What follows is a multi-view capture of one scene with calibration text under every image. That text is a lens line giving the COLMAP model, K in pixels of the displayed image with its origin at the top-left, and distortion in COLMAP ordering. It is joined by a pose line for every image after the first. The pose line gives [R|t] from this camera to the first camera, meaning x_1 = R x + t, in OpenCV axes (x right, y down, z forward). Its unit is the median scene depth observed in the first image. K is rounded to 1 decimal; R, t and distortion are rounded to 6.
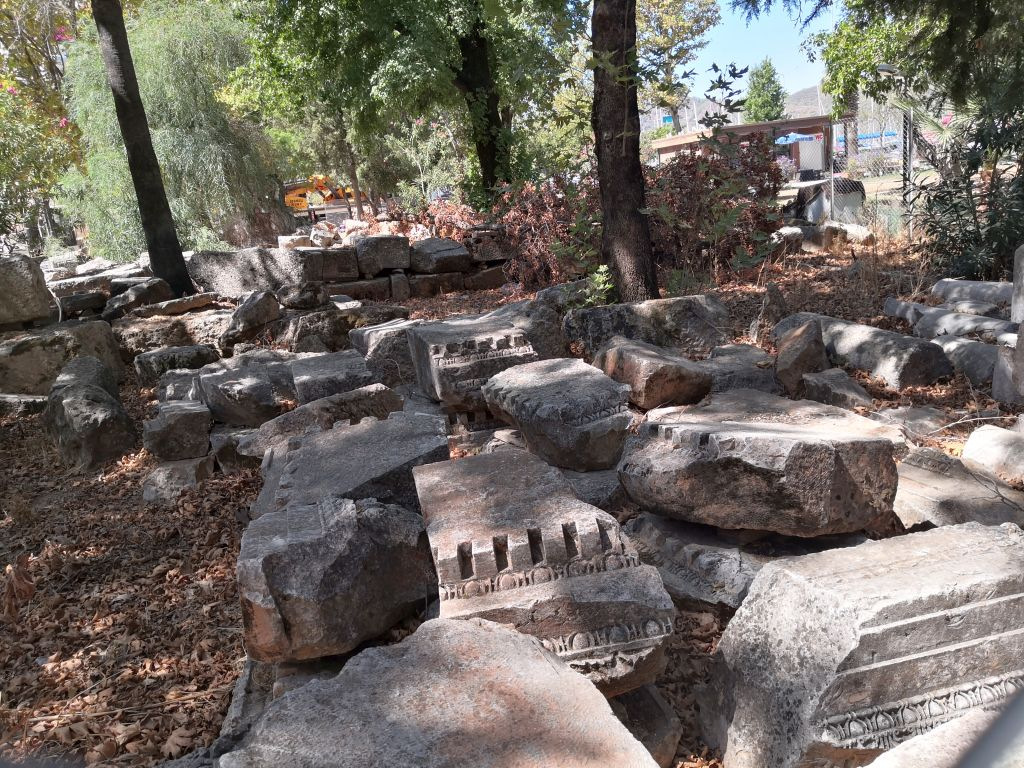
lens RADIAL K [[886.9, 0, 507.7], [0, 886.9, 389.3], [0, 0, 1]] dist [0.111152, -0.192107]
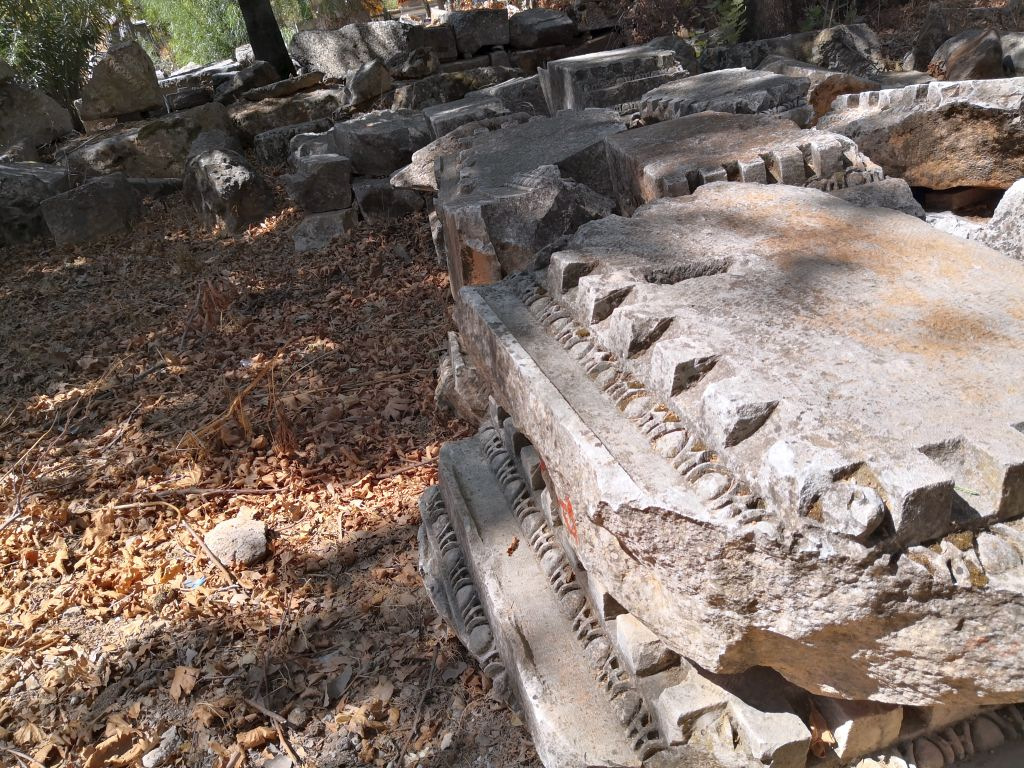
lens RADIAL K [[886.9, 0, 507.7], [0, 886.9, 389.3], [0, 0, 1]] dist [0.111152, -0.192107]
pose [[0.994180, -0.021118, -0.105638, -0.050593], [0.042675, 0.977579, 0.206199, 0.066215], [0.098915, -0.209507, 0.972791, -0.004637]]
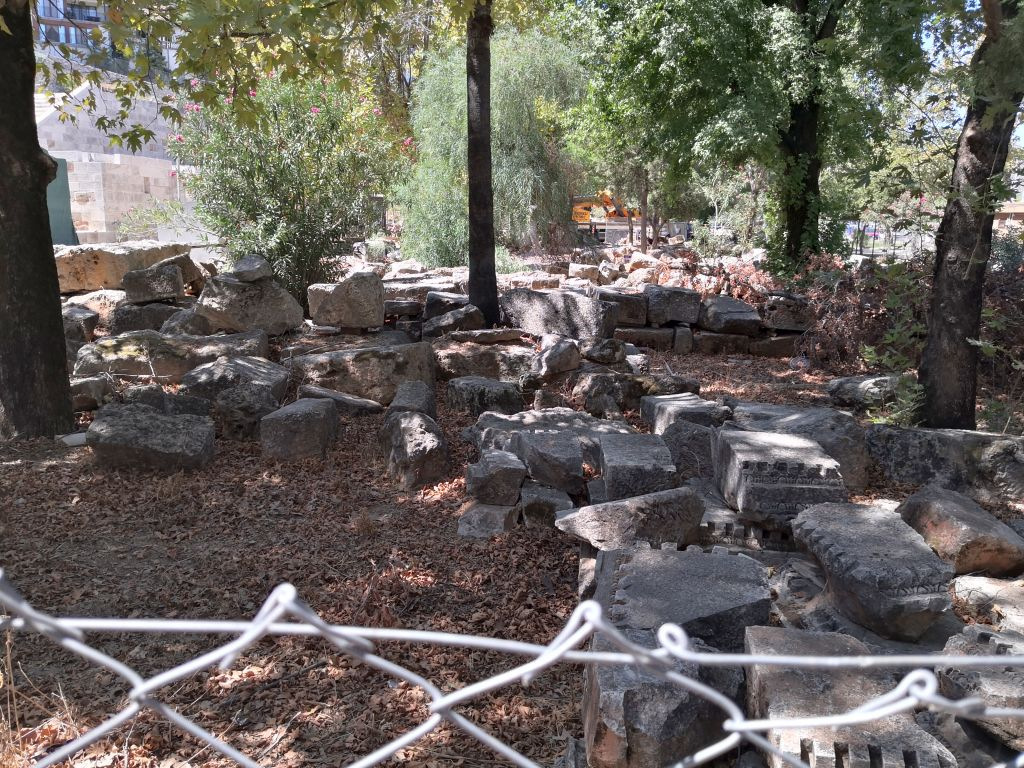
lens RADIAL K [[886.9, 0, 507.7], [0, 886.9, 389.3], [0, 0, 1]] dist [0.111152, -0.192107]
pose [[0.943604, 0.189864, -0.271226, -0.061309], [-0.196120, 0.980571, 0.004113, -0.065122], [0.266737, 0.049312, 0.962507, -0.074736]]
